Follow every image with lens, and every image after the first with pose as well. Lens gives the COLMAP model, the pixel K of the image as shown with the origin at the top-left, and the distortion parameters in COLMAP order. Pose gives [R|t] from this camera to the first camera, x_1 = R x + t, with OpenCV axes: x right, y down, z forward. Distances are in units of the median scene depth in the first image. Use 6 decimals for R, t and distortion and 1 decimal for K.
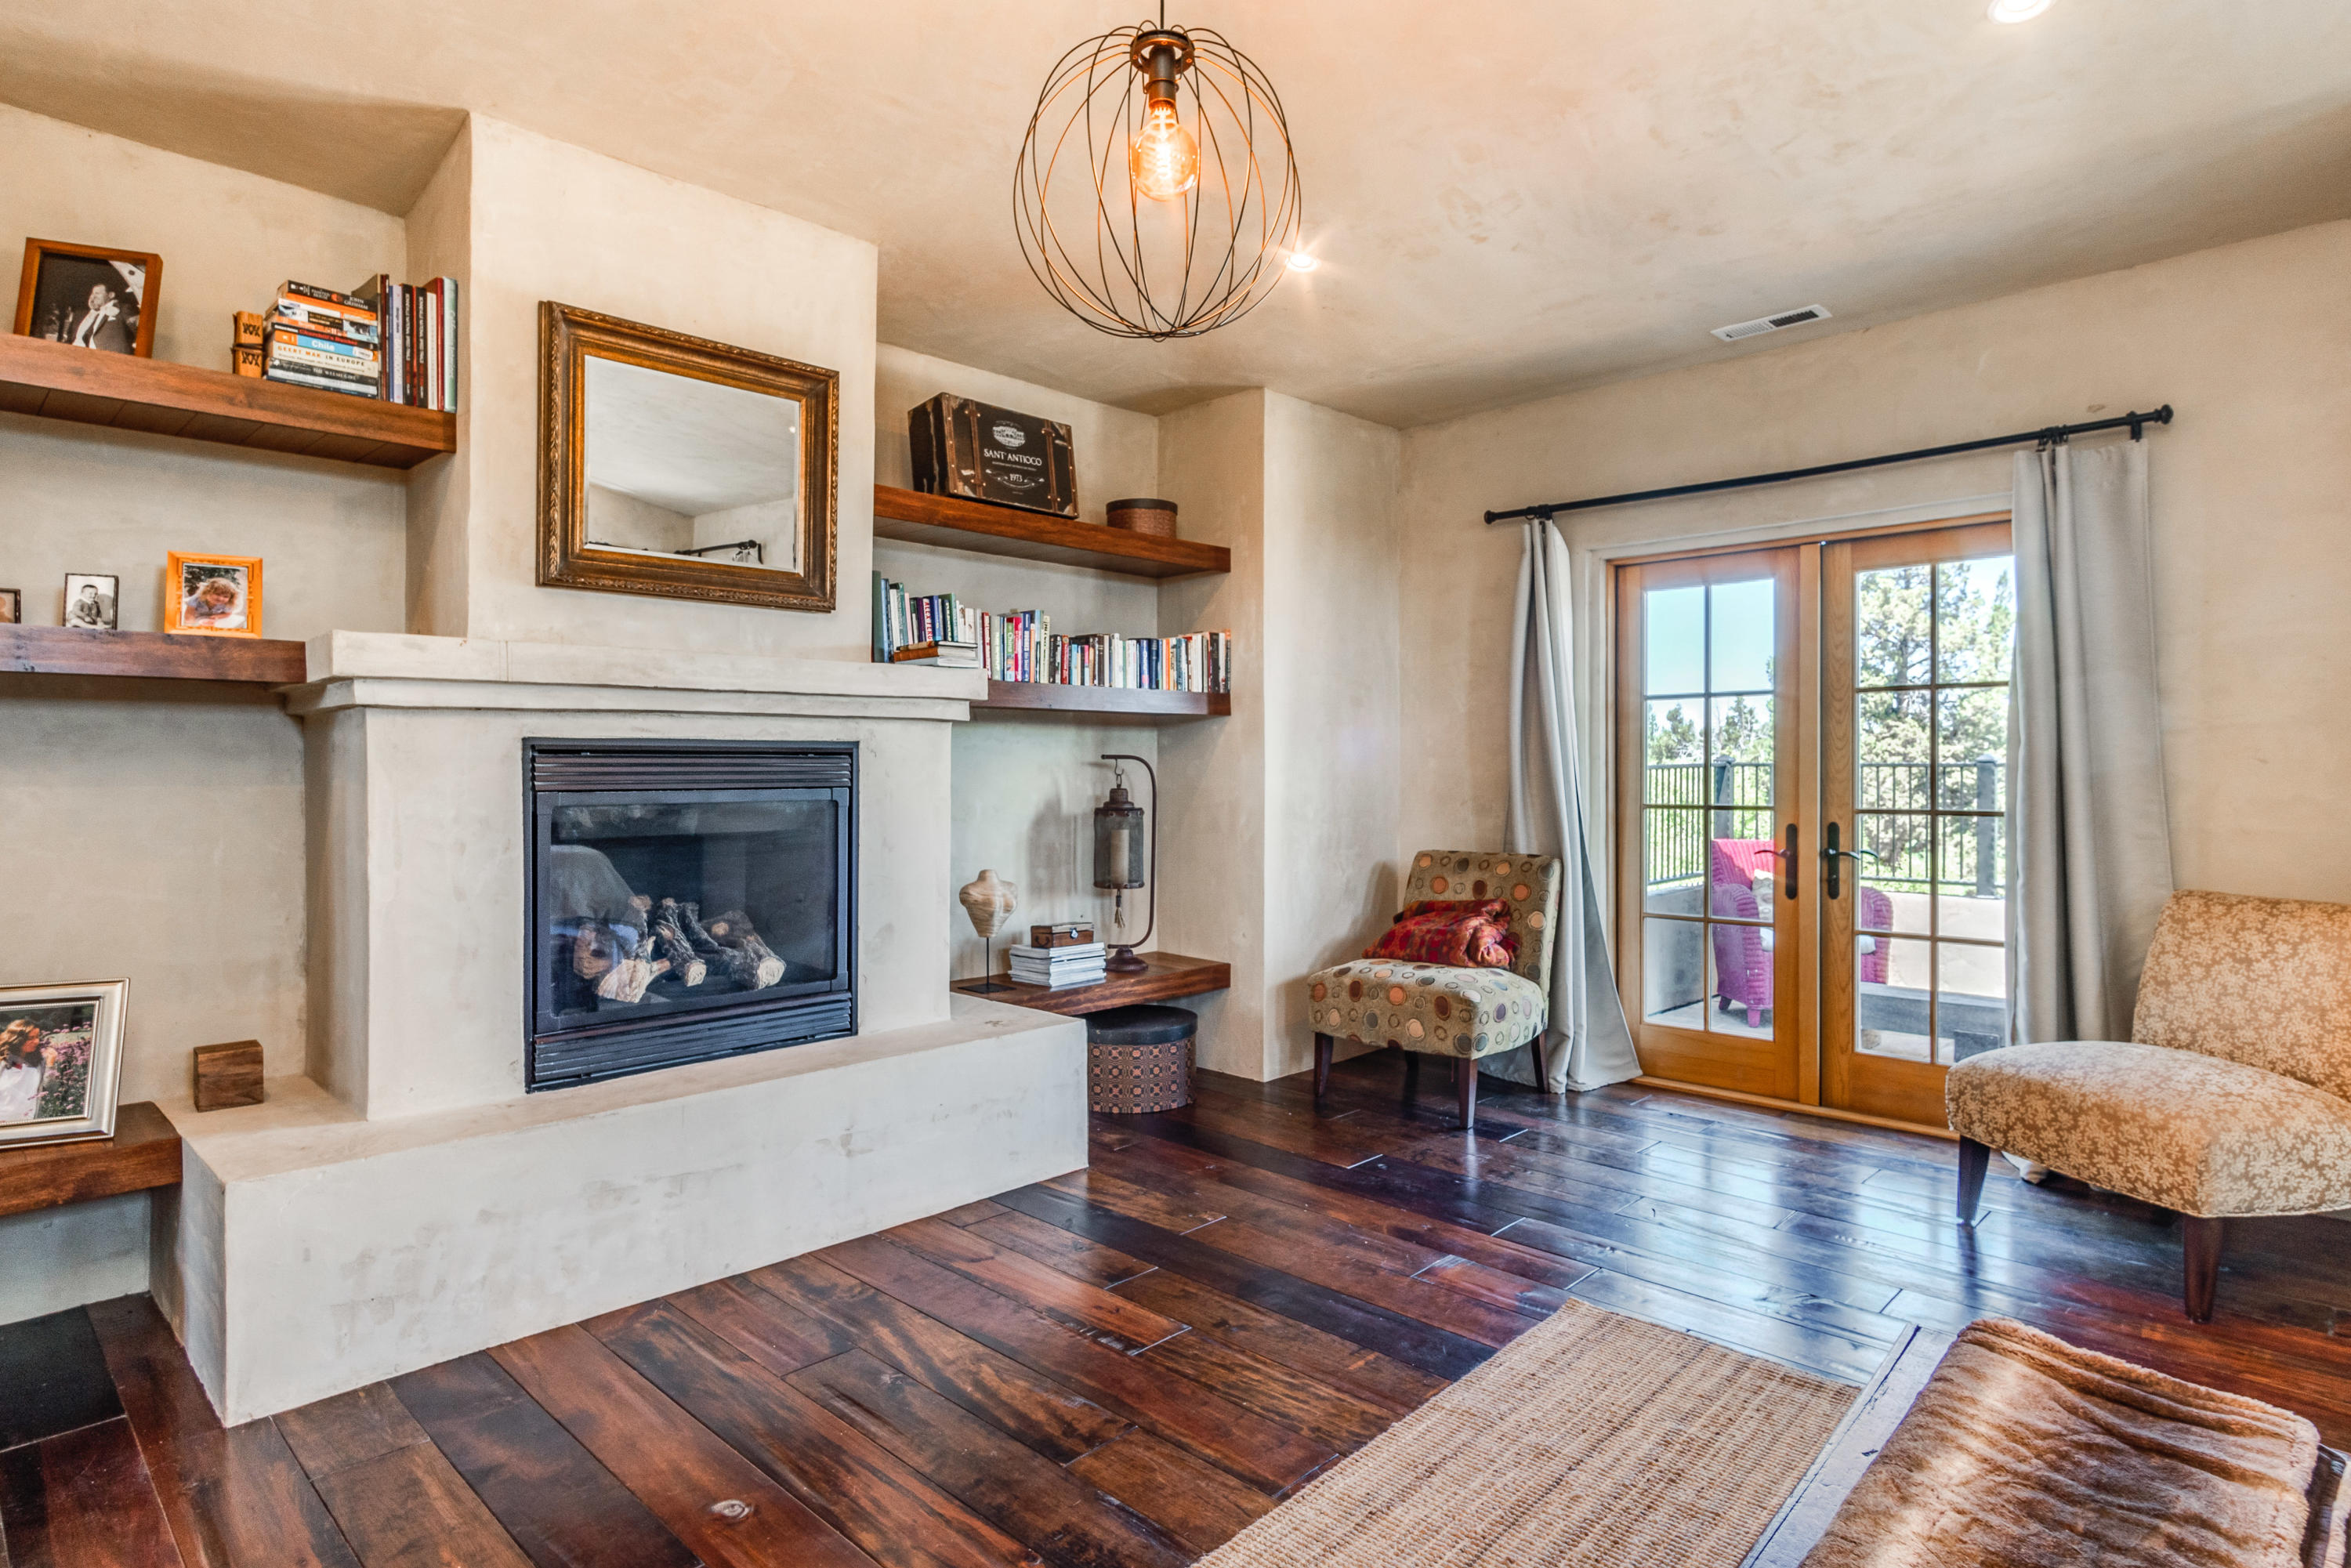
lens RADIAL K [[1267.0, 0, 1178.9], [0, 1267.0, 793.1], [0, 0, 1]] dist [0.002398, 0.002616]
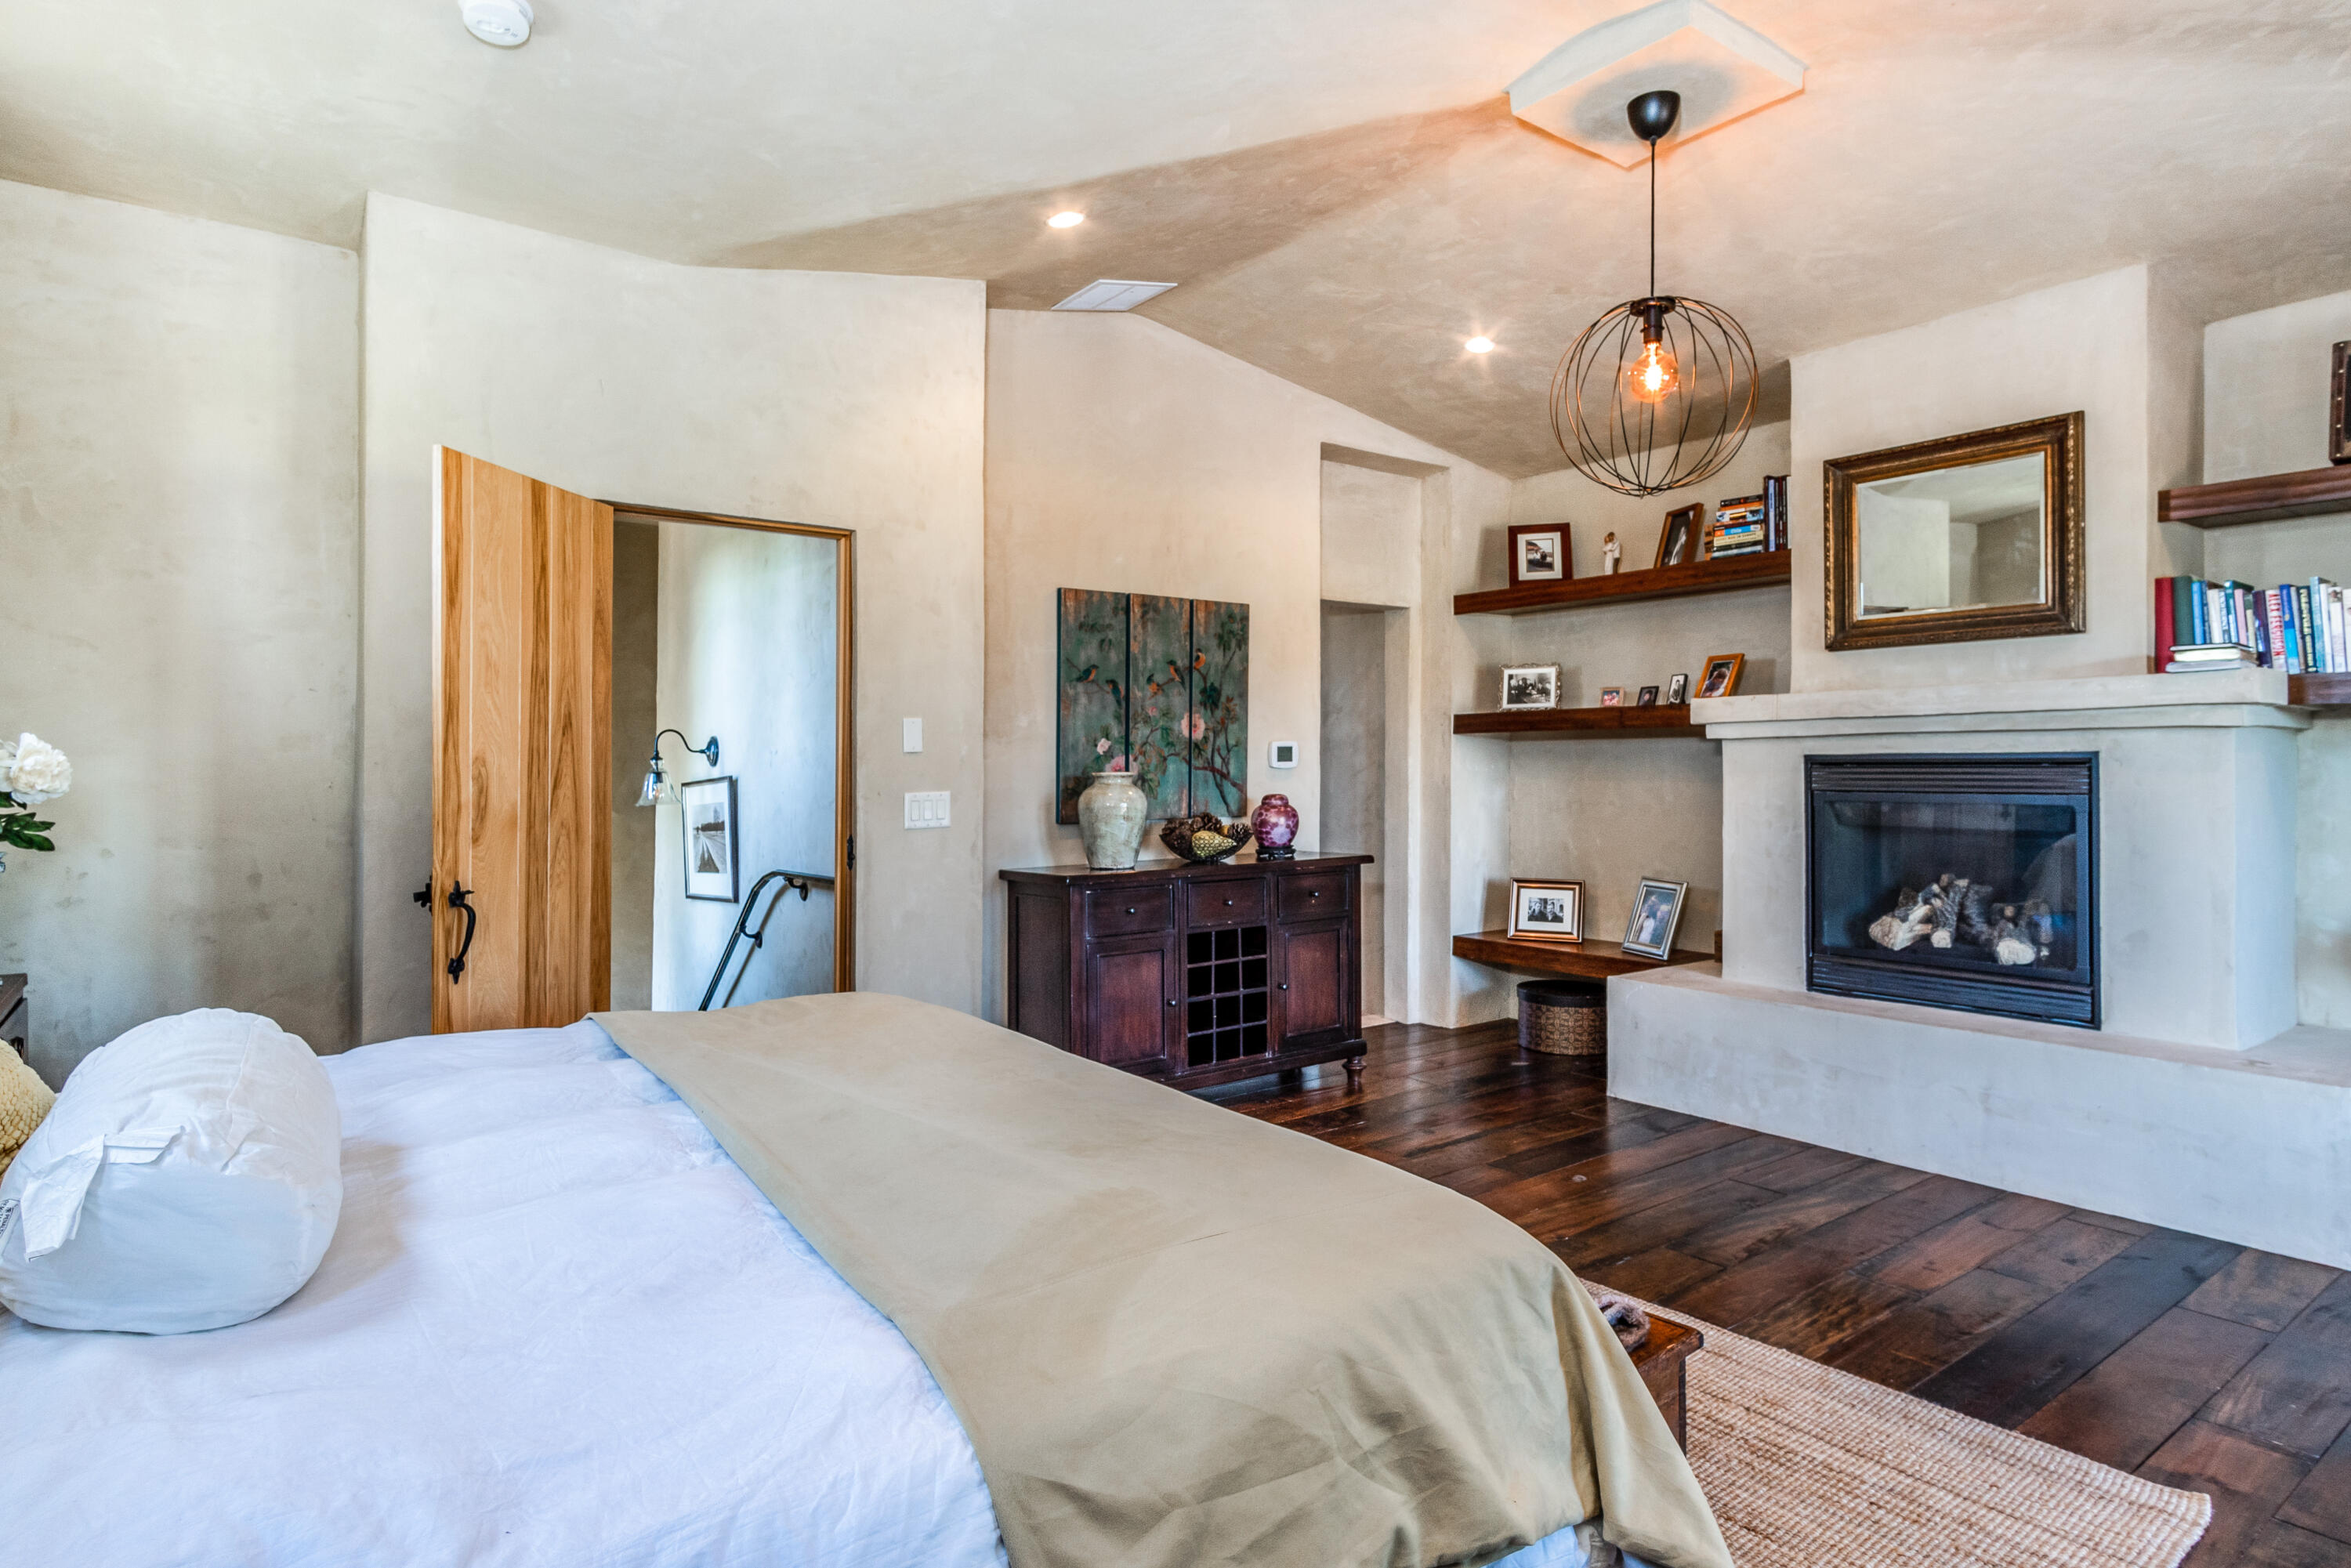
lens RADIAL K [[1267.0, 0, 1178.1], [0, 1267.0, 767.1], [0, 0, 1]] dist [0.002398, 0.002616]
pose [[-0.145541, 0.004471, -0.989342, 1.037299], [-0.013407, 0.999889, 0.006491, -0.027931], [0.989261, 0.014209, -0.145465, 0.452561]]
